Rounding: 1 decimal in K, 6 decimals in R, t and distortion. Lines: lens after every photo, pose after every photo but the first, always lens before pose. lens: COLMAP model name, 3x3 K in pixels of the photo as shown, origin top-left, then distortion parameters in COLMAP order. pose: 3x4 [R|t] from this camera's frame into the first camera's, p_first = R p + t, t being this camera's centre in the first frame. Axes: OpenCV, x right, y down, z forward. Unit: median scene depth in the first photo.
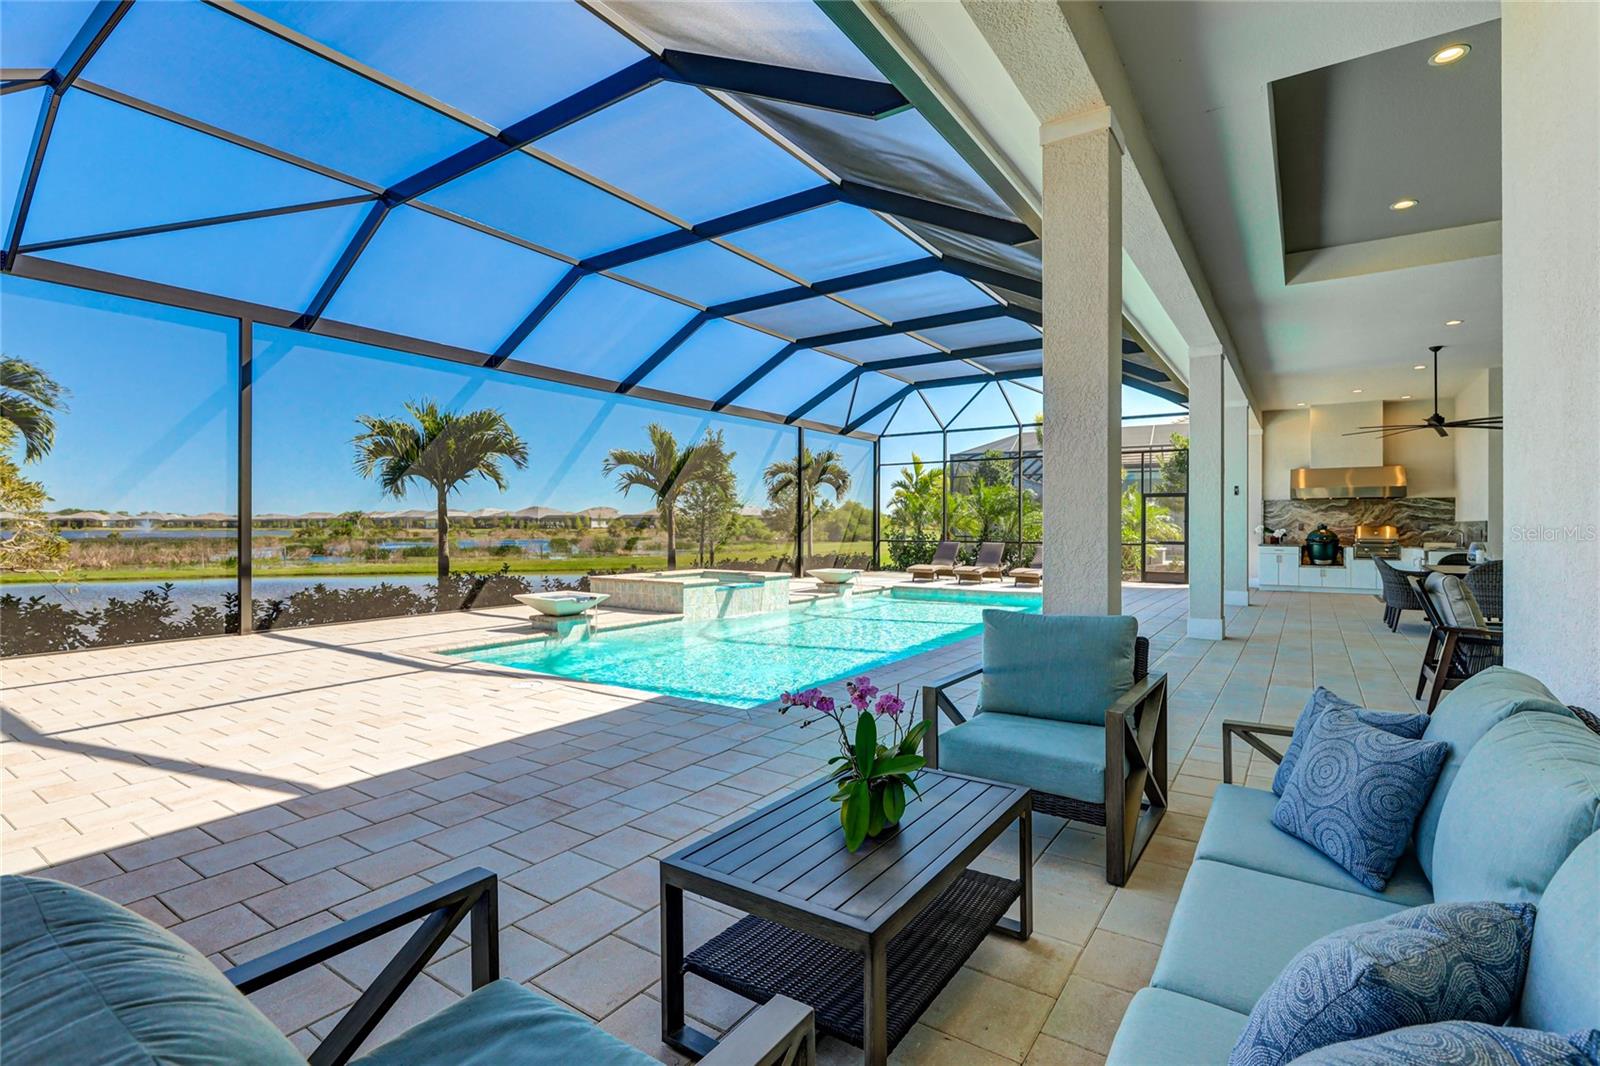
lens RADIAL K [[745.5, 0, 792.0], [0, 745.5, 530.4], [0, 0, 1]] dist [0.001775, 0.000881]
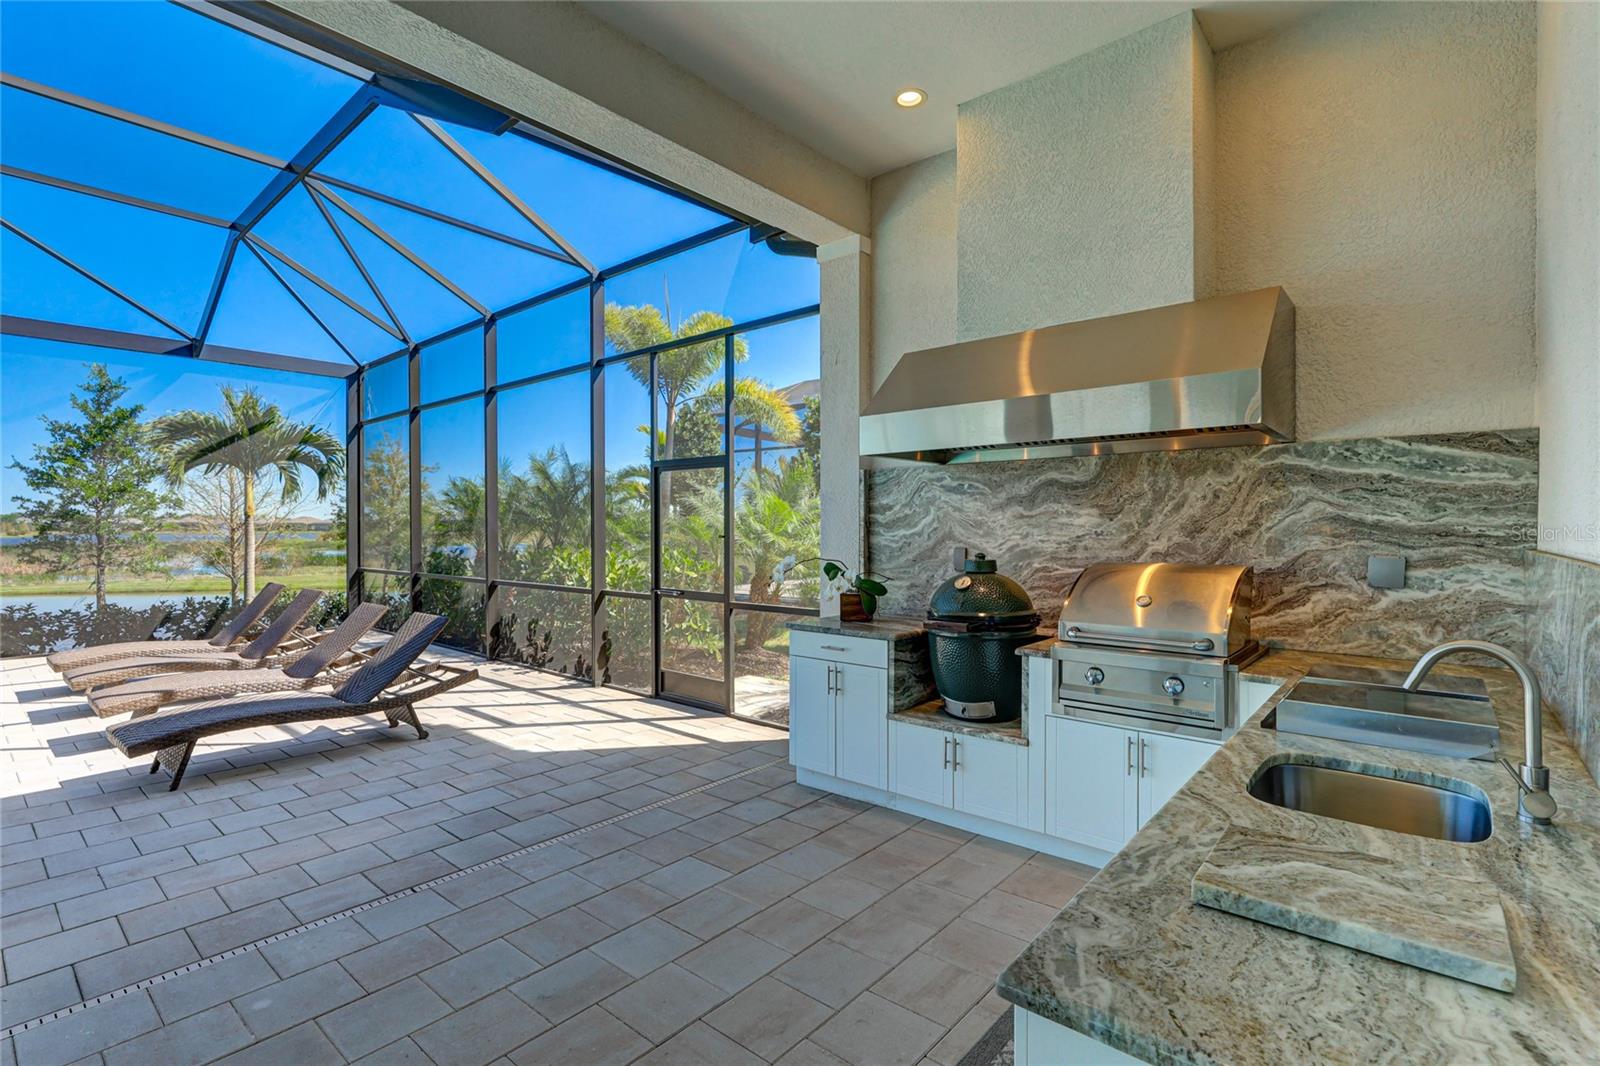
lens RADIAL K [[745.5, 0, 792.0], [0, 745.5, 530.4], [0, 0, 1]] dist [0.001775, 0.000881]
pose [[0.994673, -0.002438, -0.103054, 0.462795], [0.002243, 0.999995, -0.002007, -0.010851], [0.103059, 0.001765, 0.994674, 0.509184]]
